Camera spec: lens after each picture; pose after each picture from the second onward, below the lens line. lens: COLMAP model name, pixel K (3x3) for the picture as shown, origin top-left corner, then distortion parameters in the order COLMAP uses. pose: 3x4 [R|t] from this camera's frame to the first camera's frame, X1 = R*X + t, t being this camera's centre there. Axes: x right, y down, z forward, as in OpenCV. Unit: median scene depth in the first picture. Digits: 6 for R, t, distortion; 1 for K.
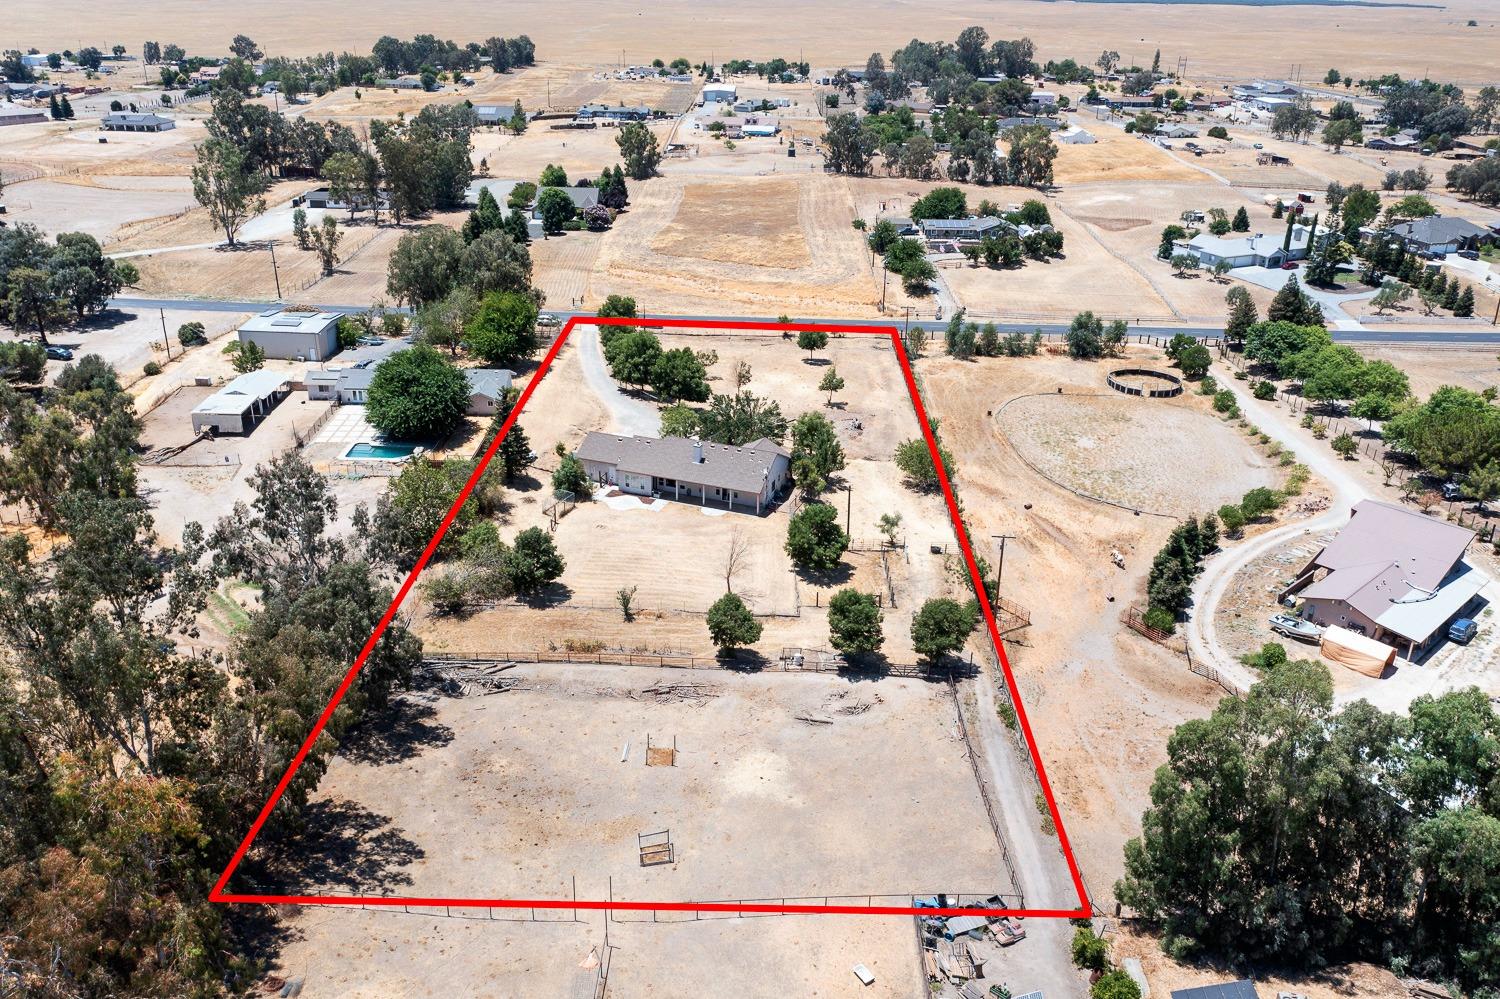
lens RADIAL K [[1189.2, 0, 747.0], [0, 1189.2, 476.0], [0, 0, 1]] dist [-0.002902, 0.002856]
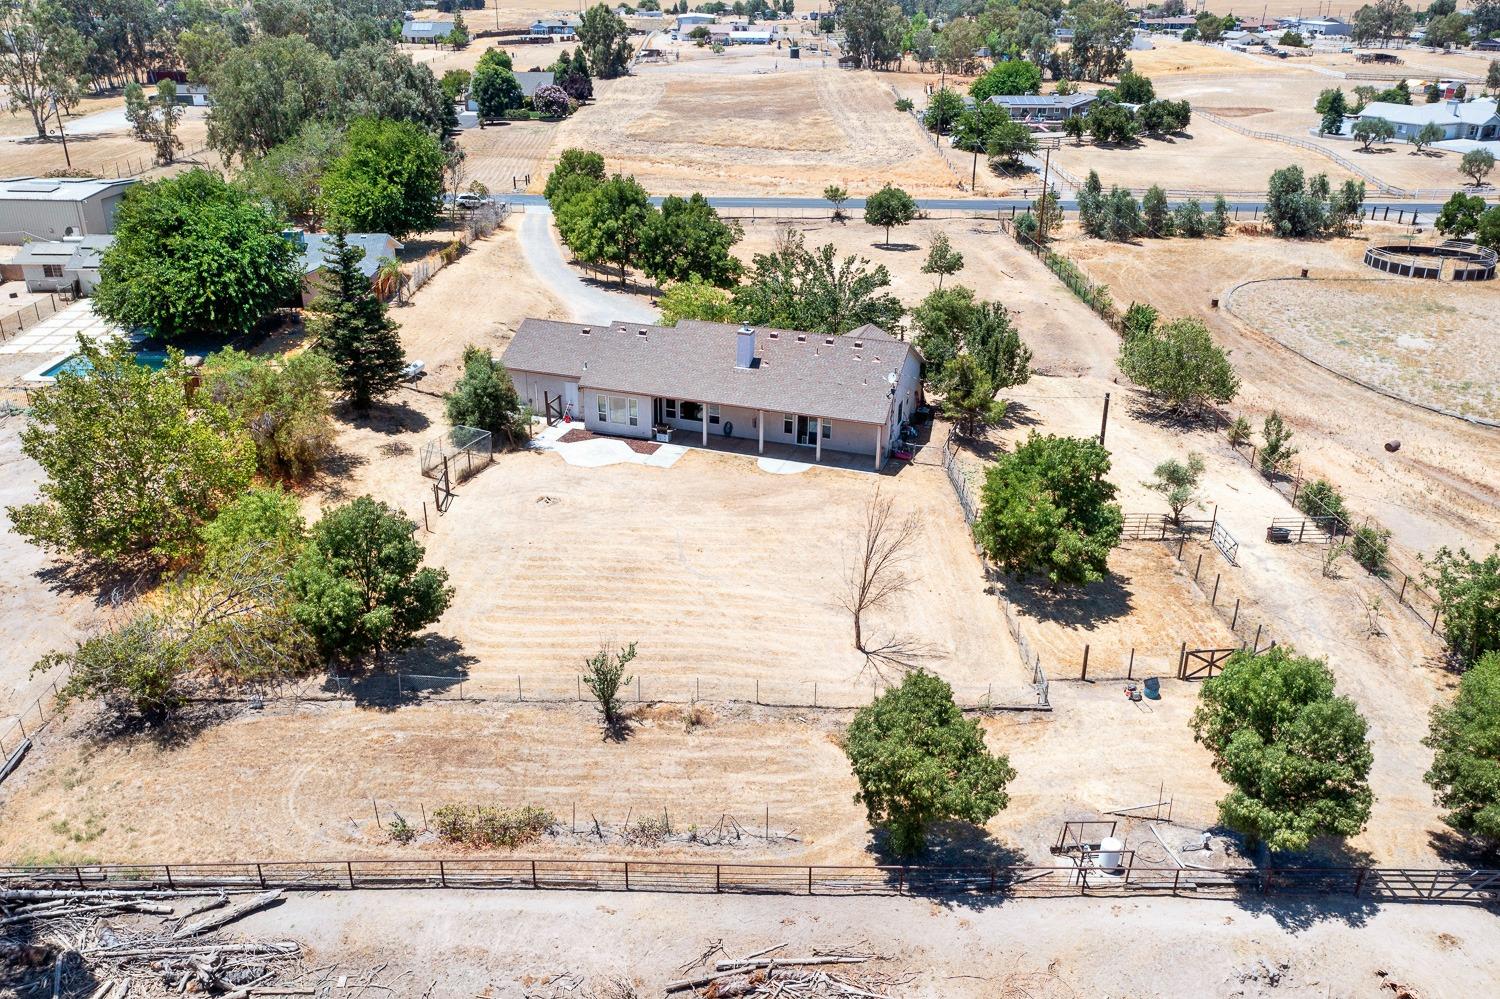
lens RADIAL K [[1189.2, 0, 747.0], [0, 1189.2, 476.0], [0, 0, 1]] dist [-0.002902, 0.002856]
pose [[0.999505, -0.020482, 0.023900, -0.052313], [0.020400, 0.999785, 0.003651, 0.030793], [-0.023970, -0.003162, 0.999708, 0.499288]]
